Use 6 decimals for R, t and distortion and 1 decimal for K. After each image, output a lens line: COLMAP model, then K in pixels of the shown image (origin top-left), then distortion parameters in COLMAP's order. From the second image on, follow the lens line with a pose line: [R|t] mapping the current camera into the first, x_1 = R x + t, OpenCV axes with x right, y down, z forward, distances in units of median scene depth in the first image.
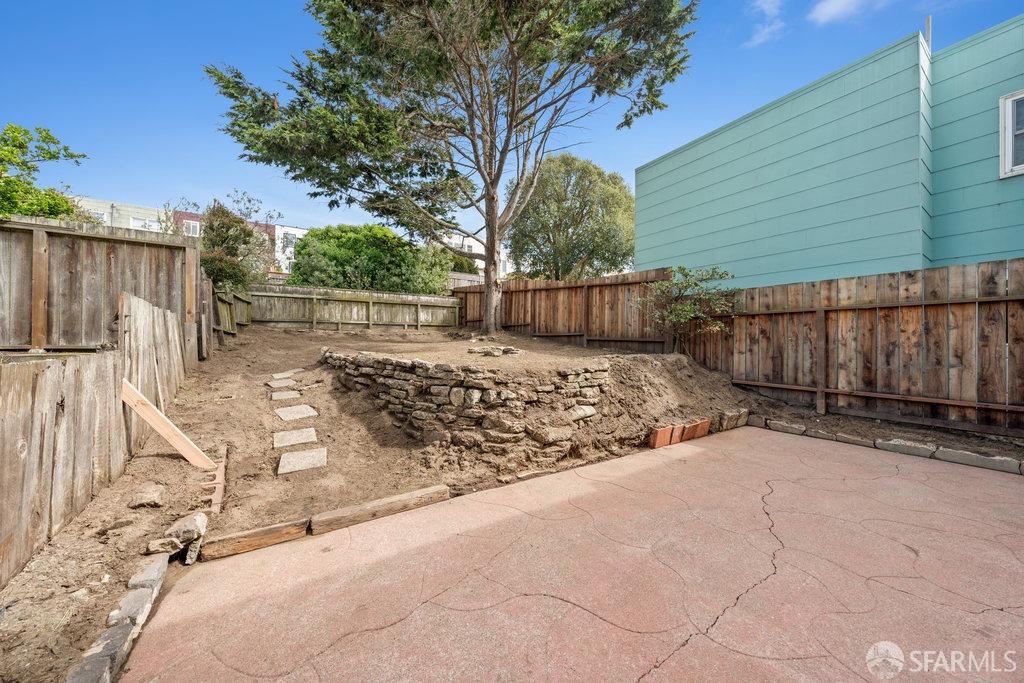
lens RADIAL K [[353.5, 0, 513.1], [0, 353.5, 342.0], [0, 0, 1]] dist [-0.000292, -0.000076]
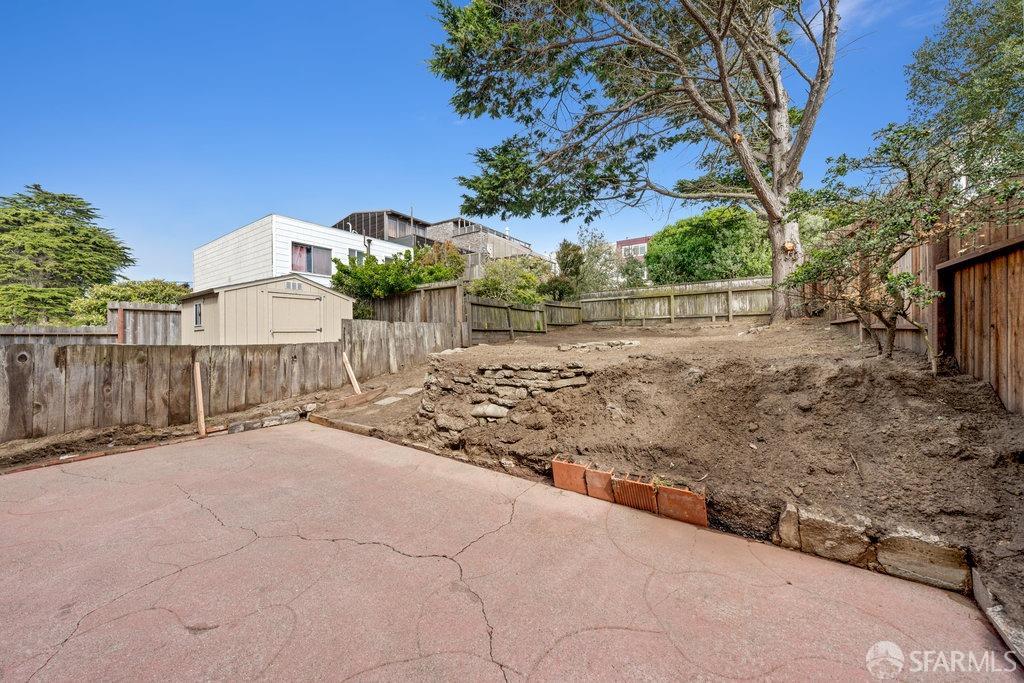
lens RADIAL K [[359.2, 0, 519.1], [0, 359.2, 337.2], [0, 0, 1]] dist [-0.000390, -0.000005]
pose [[0.378636, -0.007404, -0.925516, 1.060030], [0.007997, 0.999957, -0.004727, 0.009778], [0.925511, -0.005612, 0.378679, 0.688638]]
